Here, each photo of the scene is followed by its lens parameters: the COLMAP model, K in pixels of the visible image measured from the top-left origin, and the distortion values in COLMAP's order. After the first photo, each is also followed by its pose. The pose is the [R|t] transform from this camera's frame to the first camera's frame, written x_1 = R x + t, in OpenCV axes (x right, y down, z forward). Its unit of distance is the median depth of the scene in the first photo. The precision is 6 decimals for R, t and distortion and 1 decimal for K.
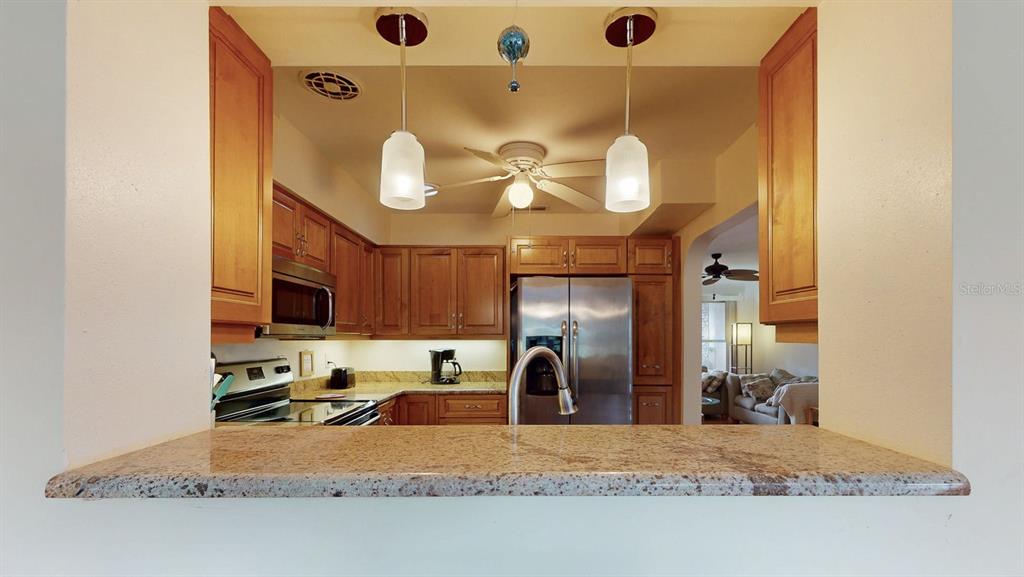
lens RADIAL K [[441.3, 0, 526.3], [0, 441.3, 333.4], [0, 0, 1]] dist [-0.000229, -0.000092]
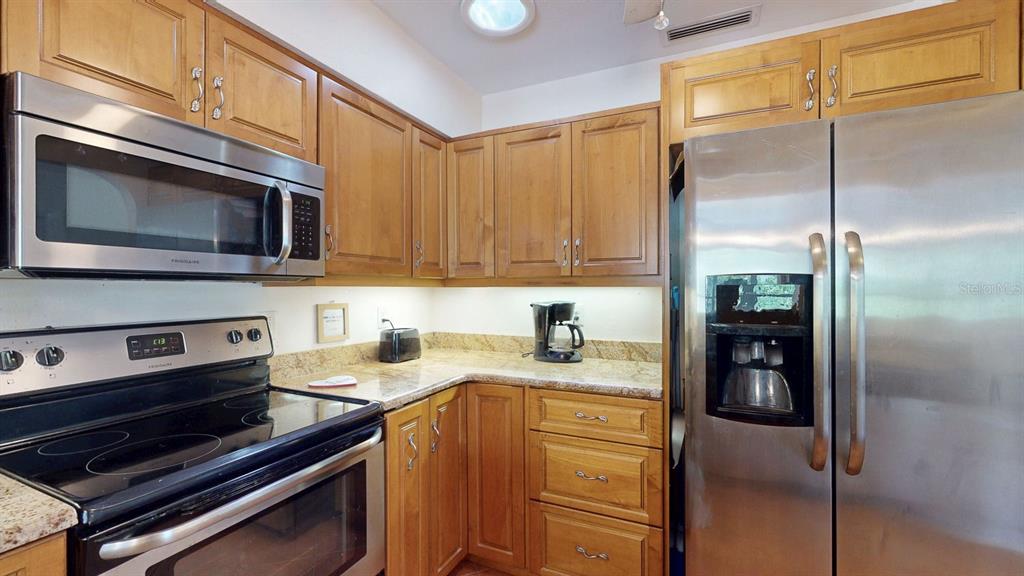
lens RADIAL K [[426.9, 0, 512.7], [0, 426.9, 289.8], [0, 0, 1]] dist [0.000658, 0.000035]
pose [[0.907008, 0.000820, -0.421113, 0.003947], [0.005699, 0.999883, 0.014221, 0.011027], [0.421075, -0.015298, 0.906897, 0.479306]]
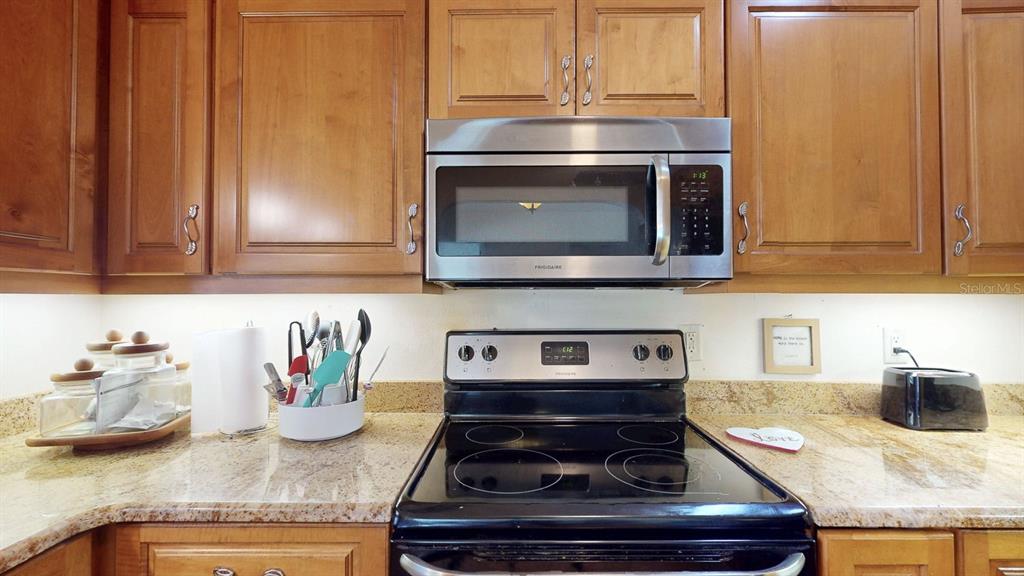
lens RADIAL K [[426.9, 0, 512.7], [0, 426.9, 289.8], [0, 0, 1]] dist [0.000658, 0.000035]
pose [[-0.006568, -0.019274, -0.999793, -0.054341], [0.012018, 0.999741, -0.019351, 0.013882], [0.999906, -0.012142, -0.006334, 0.634338]]
